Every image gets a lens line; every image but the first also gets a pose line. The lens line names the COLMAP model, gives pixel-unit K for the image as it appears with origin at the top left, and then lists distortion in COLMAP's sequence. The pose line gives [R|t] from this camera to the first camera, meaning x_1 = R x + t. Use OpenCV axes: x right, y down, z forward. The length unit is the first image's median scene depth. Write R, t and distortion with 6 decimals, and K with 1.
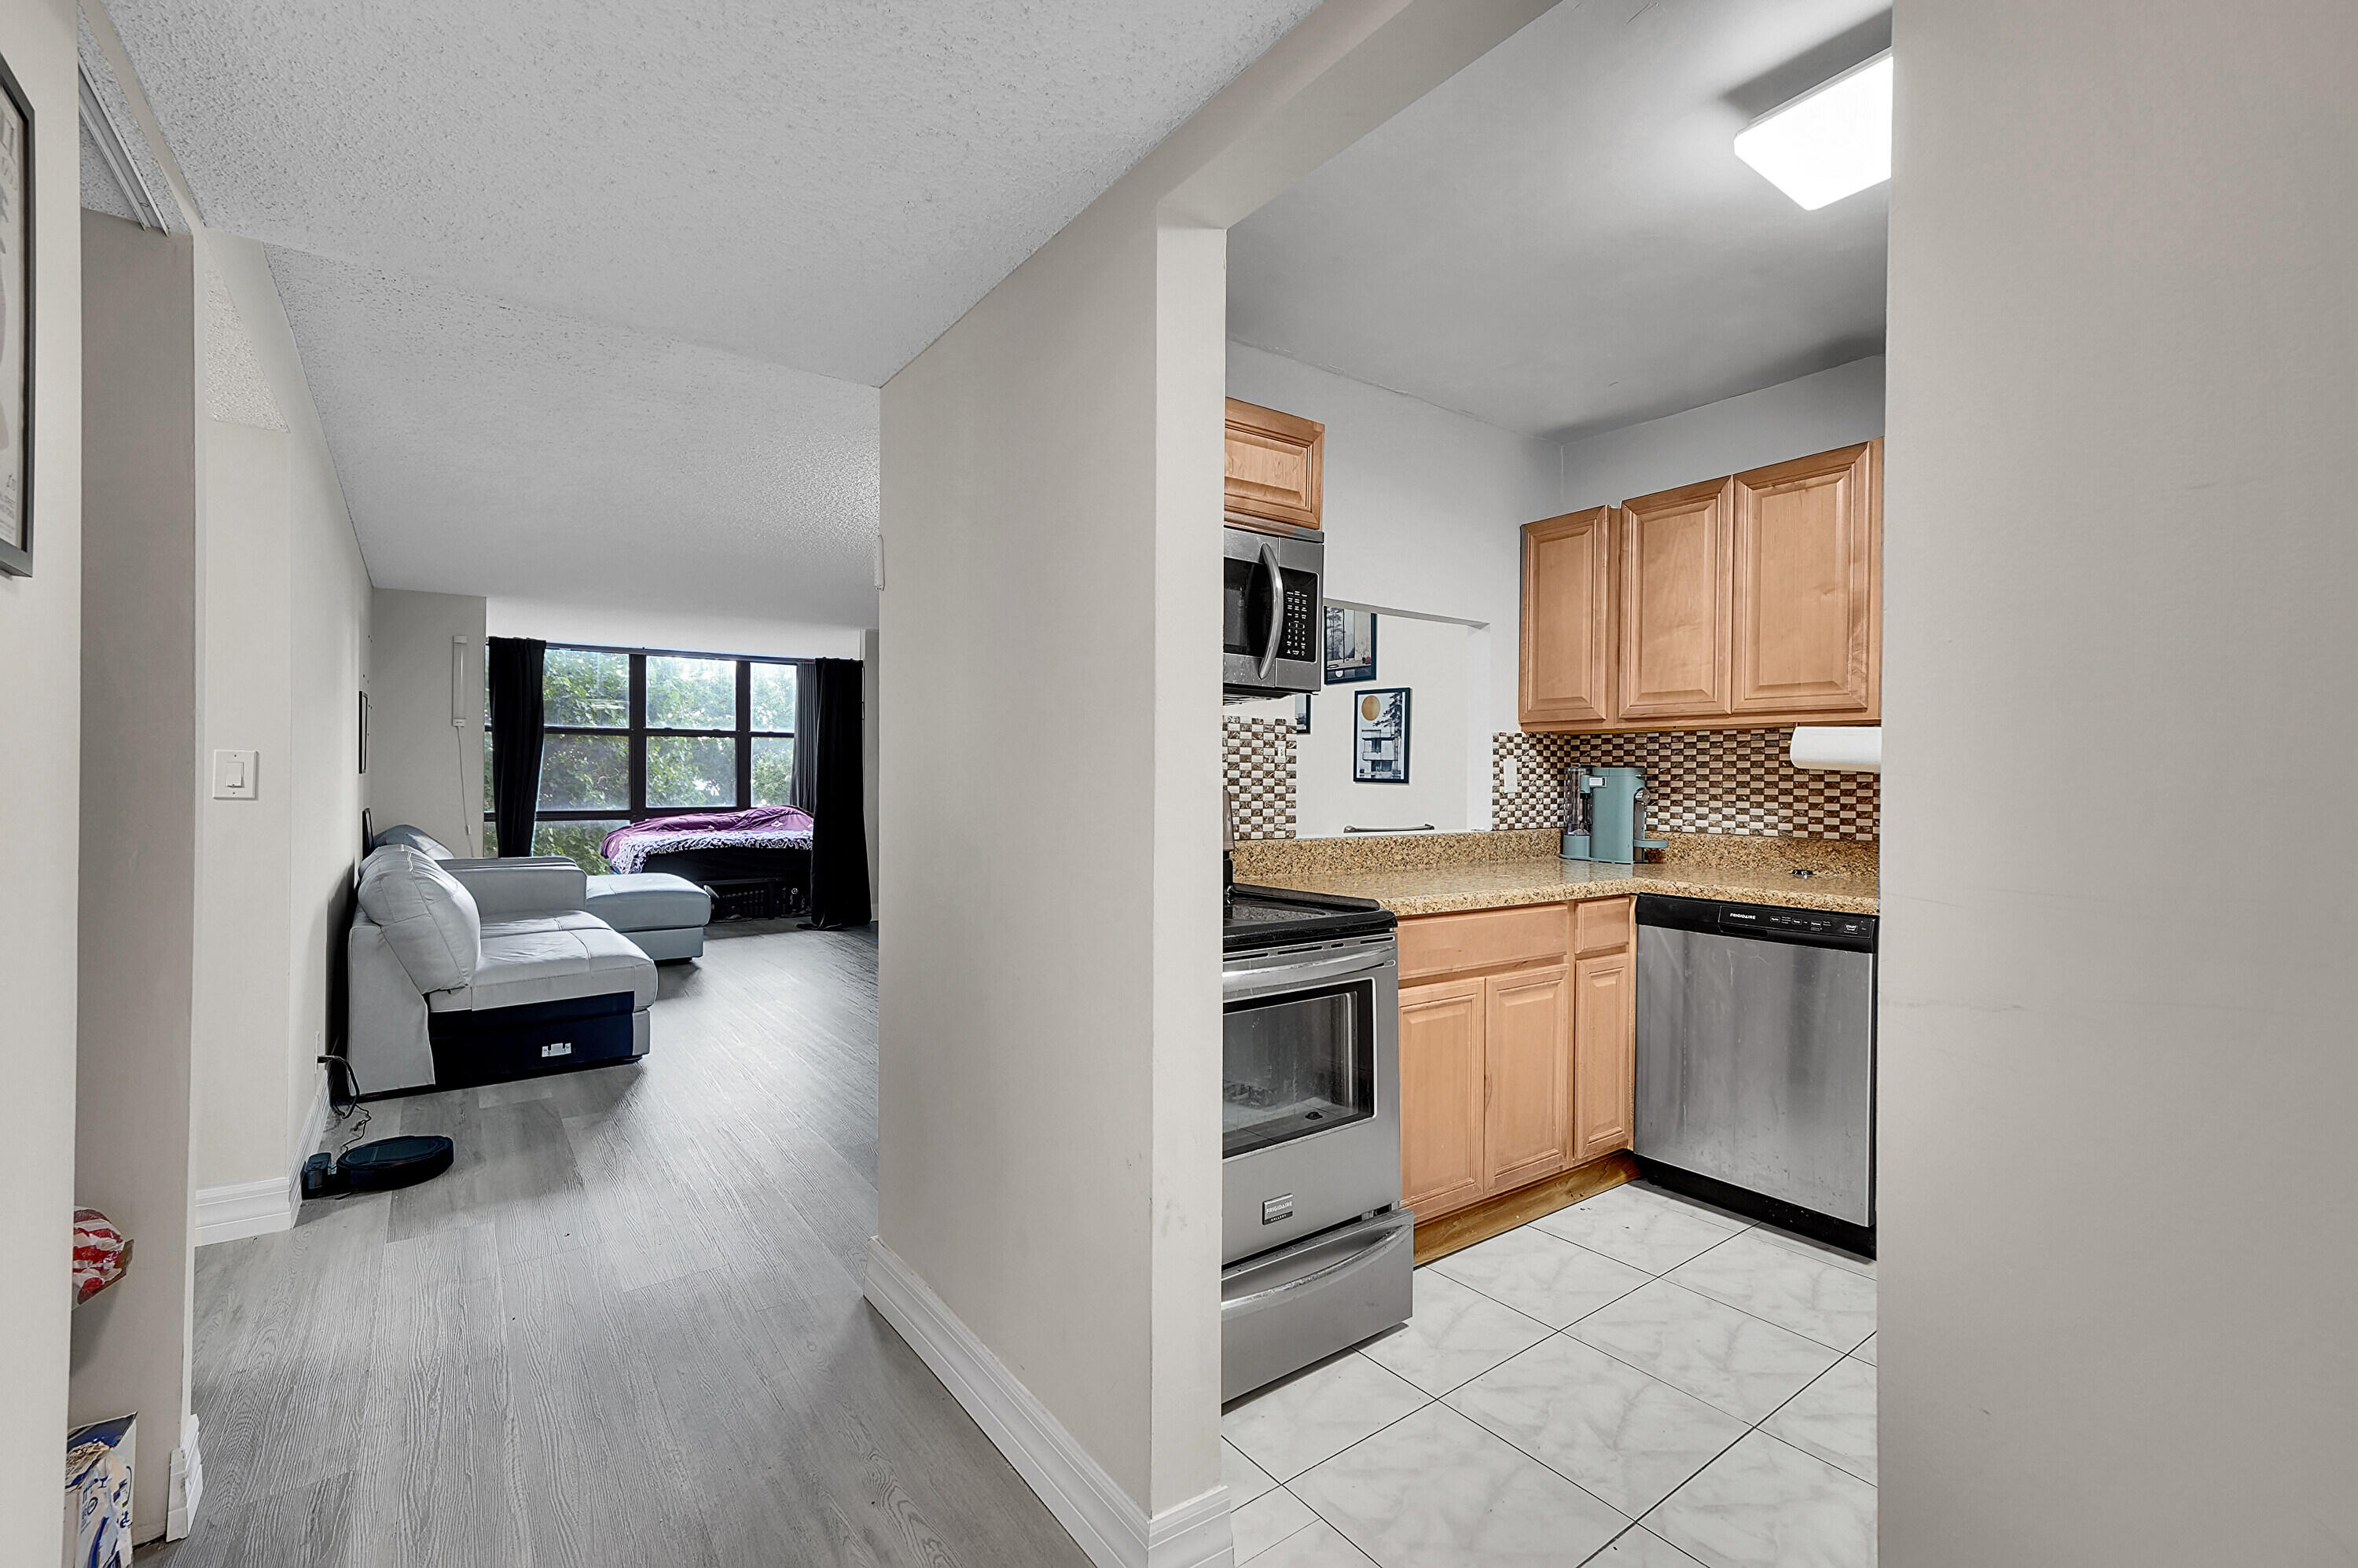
lens RADIAL K [[1024.7, 0, 1175.3], [0, 1024.7, 786.4], [0, 0, 1]] dist [0.001131, 0.000048]
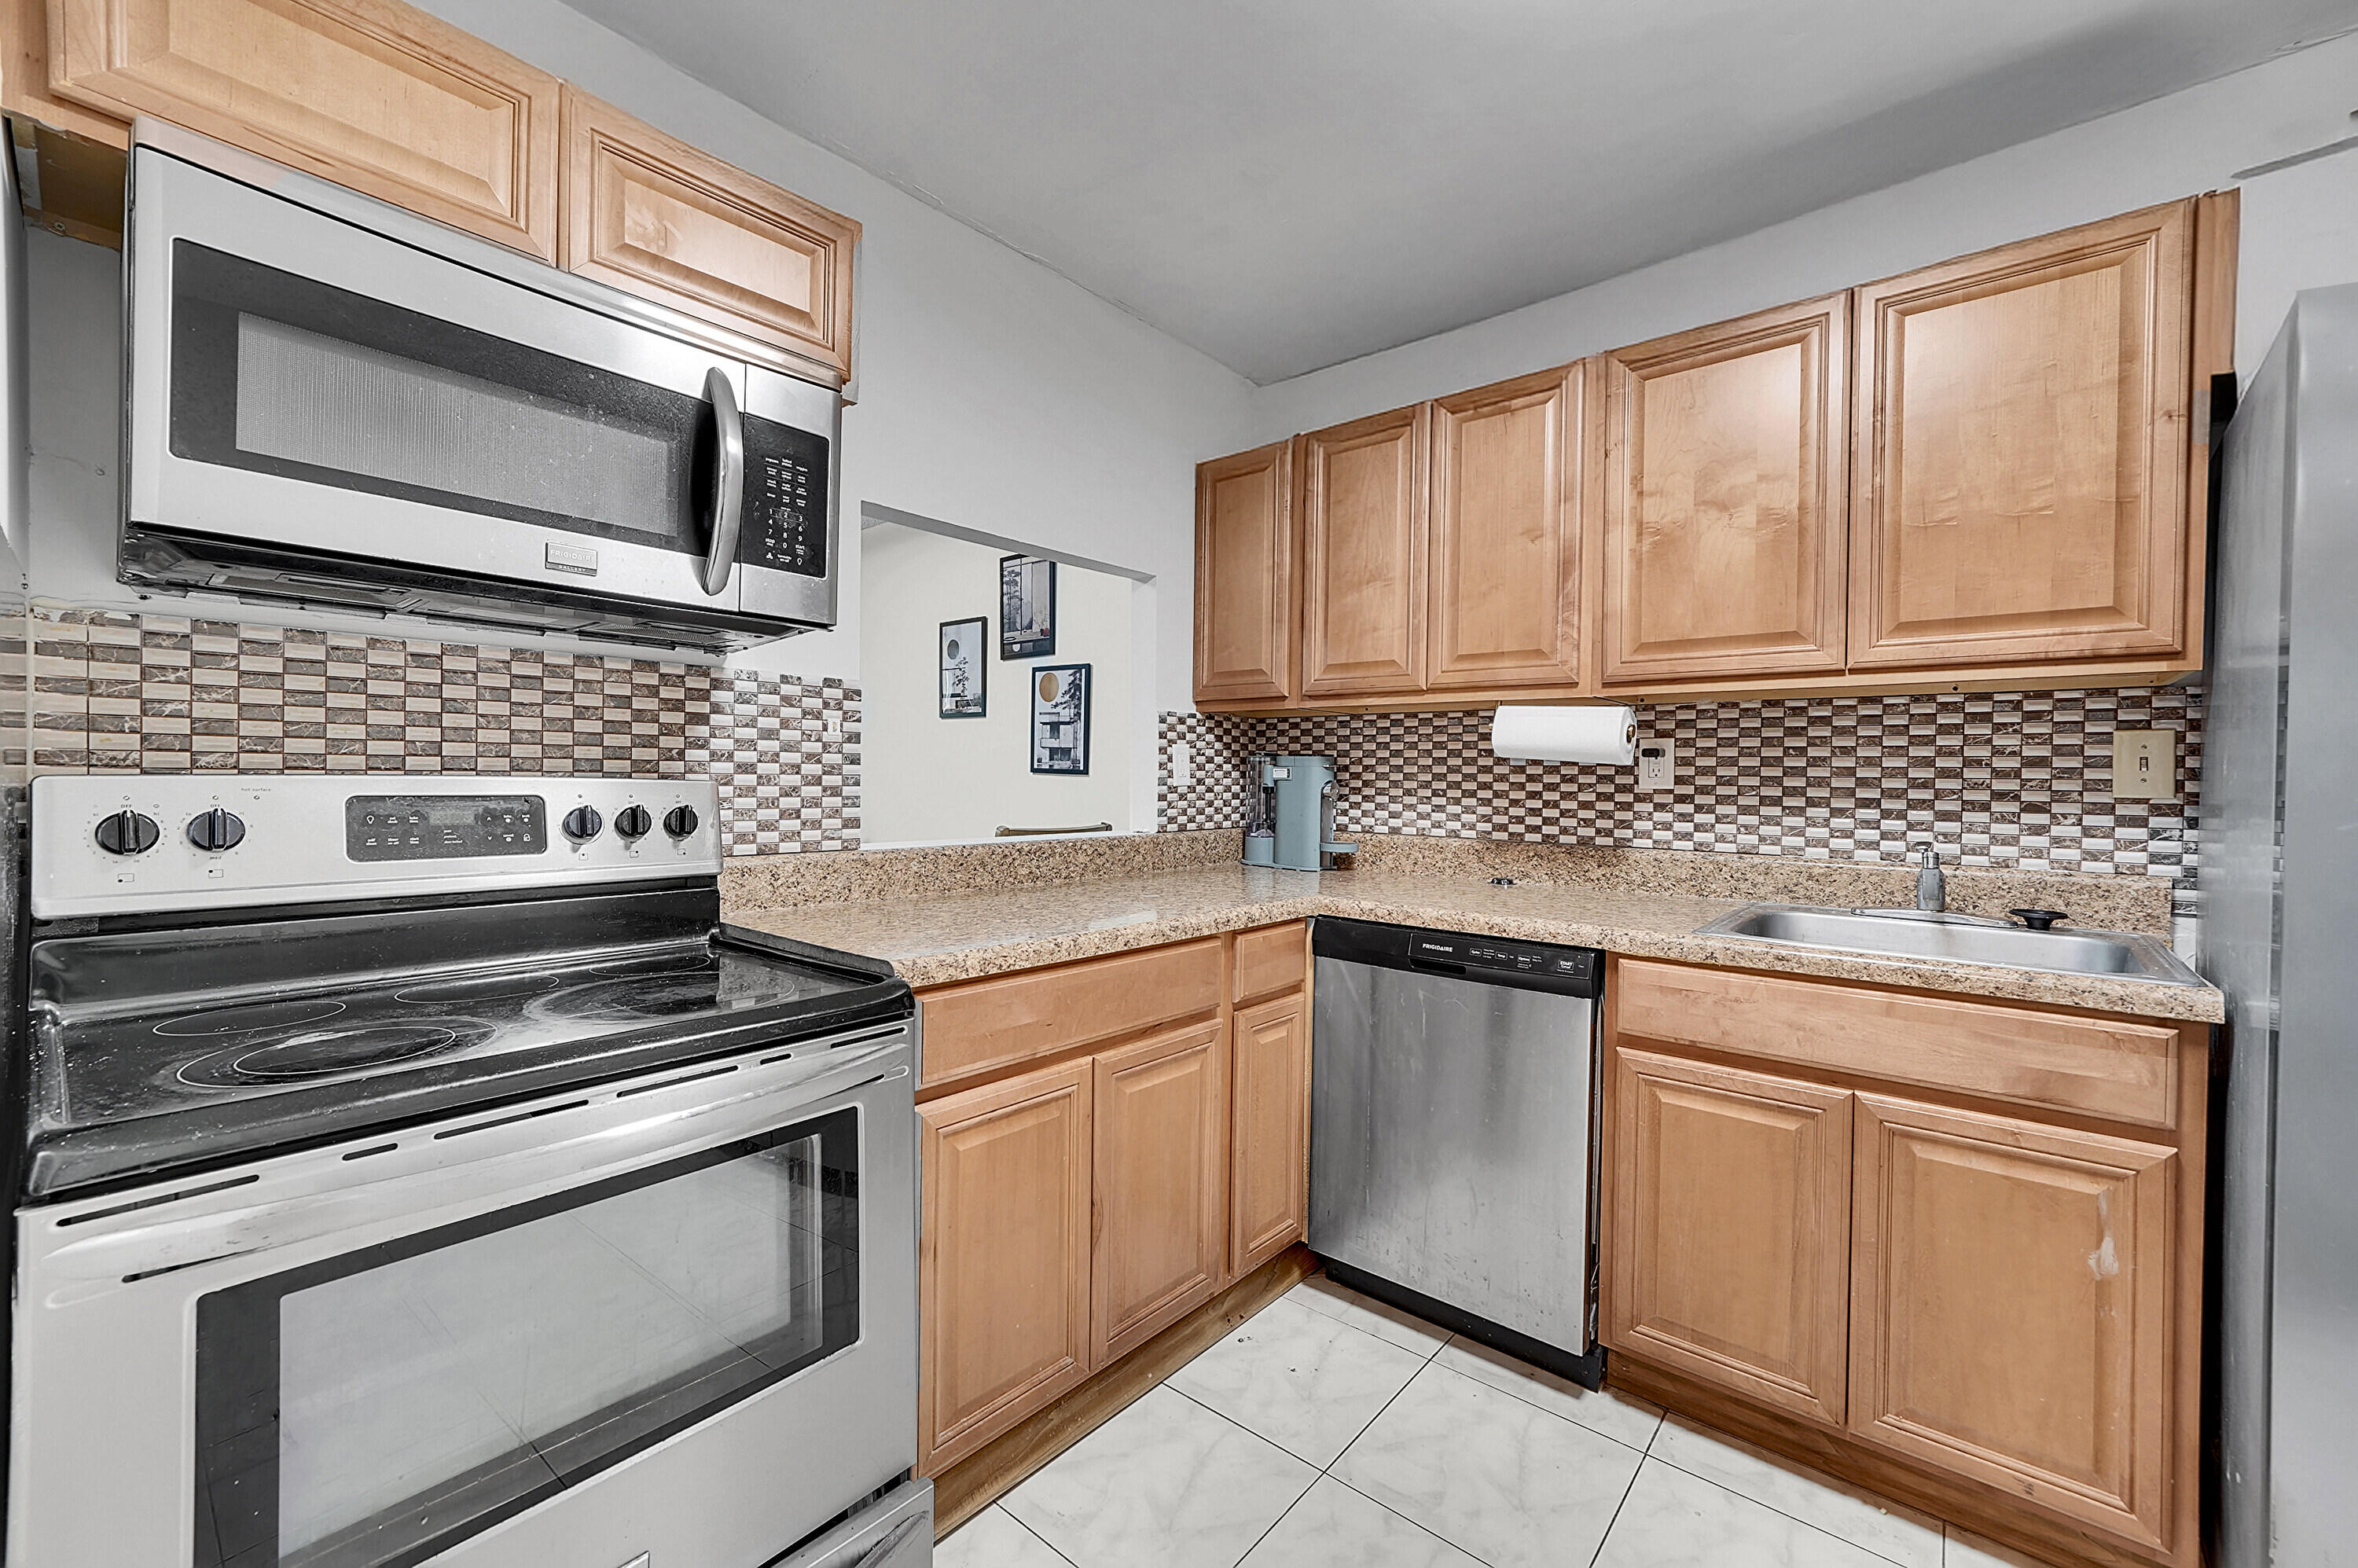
lens RADIAL K [[940.1, 0, 1181.1], [0, 940.1, 786.7], [0, 0, 1]] dist [-0.006135, 0.000498]
pose [[0.972116, 0.002775, 0.234485, 0.165461], [-0.004606, 0.999963, 0.007263, 0.001504], [-0.234456, -0.008140, 0.972093, 0.296885]]
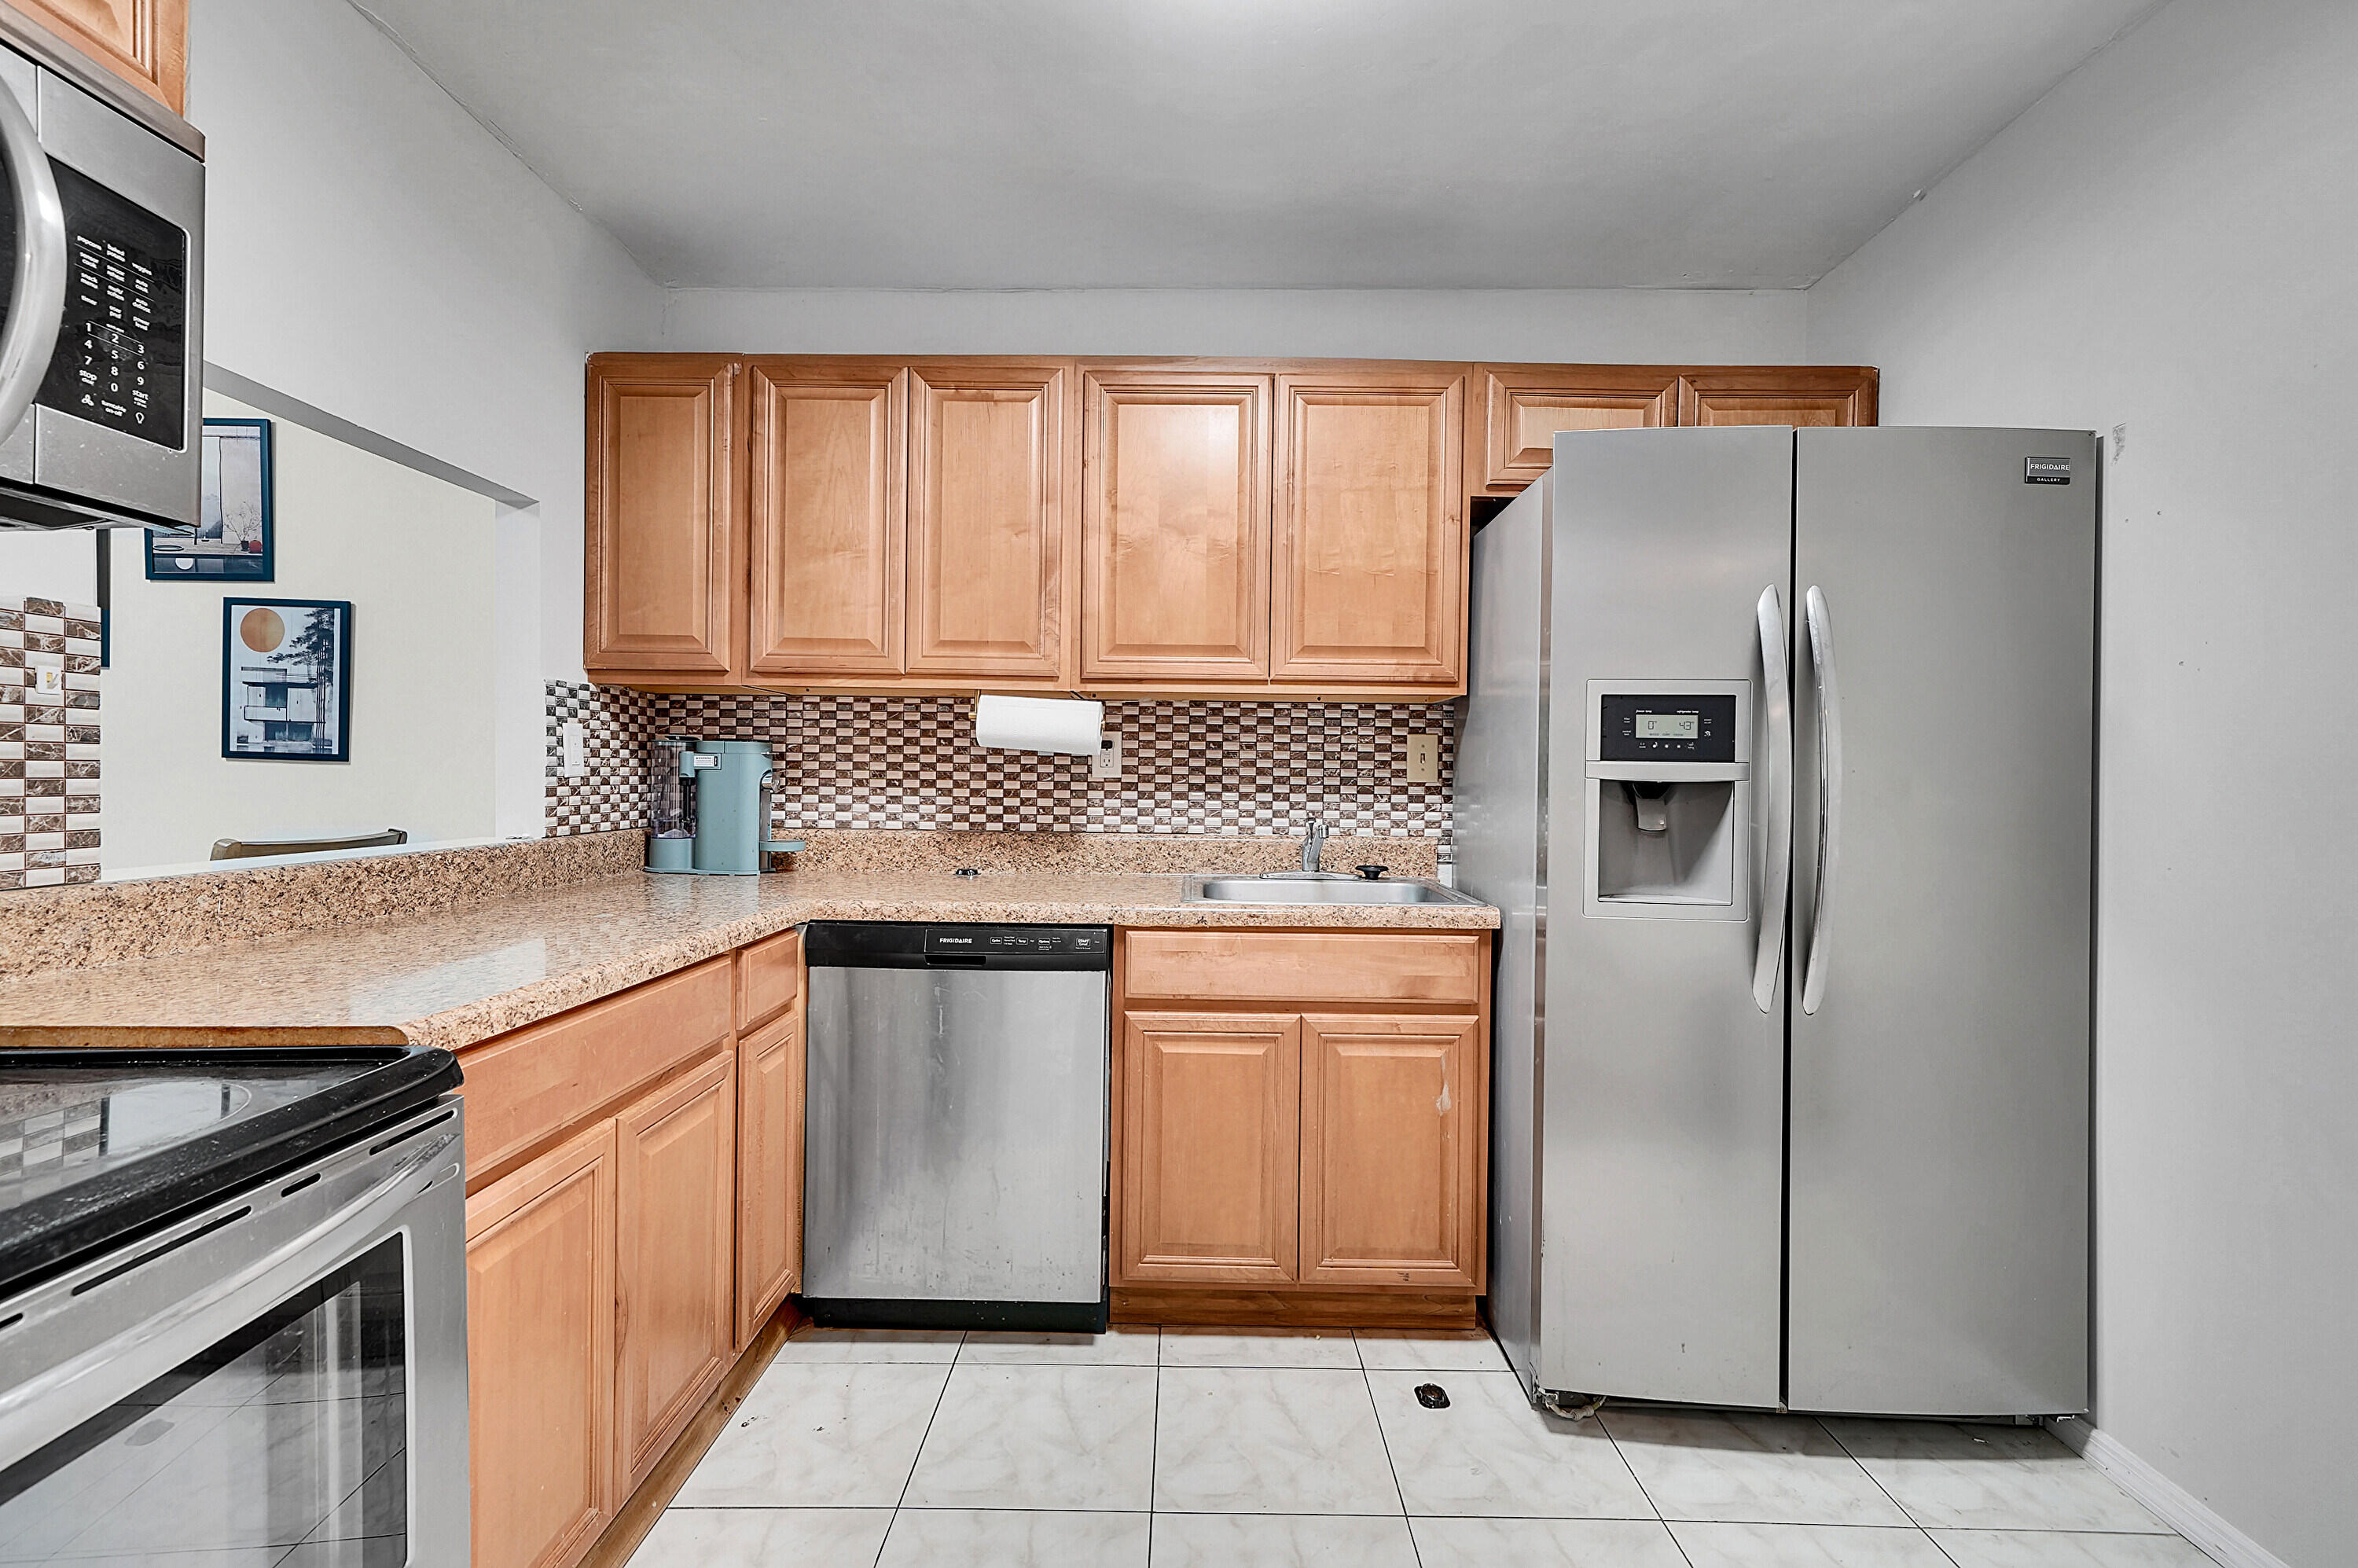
lens RADIAL K [[1052.2, 0, 1182.3], [0, 1052.2, 786.1], [0, 0, 1]] dist [0.003663, 0.003581]
pose [[0.592272, -0.007741, 0.805701, 0.025587], [-0.003925, 0.999914, 0.012493, 0.002492], [-0.805729, -0.010561, 0.592191, 0.336931]]
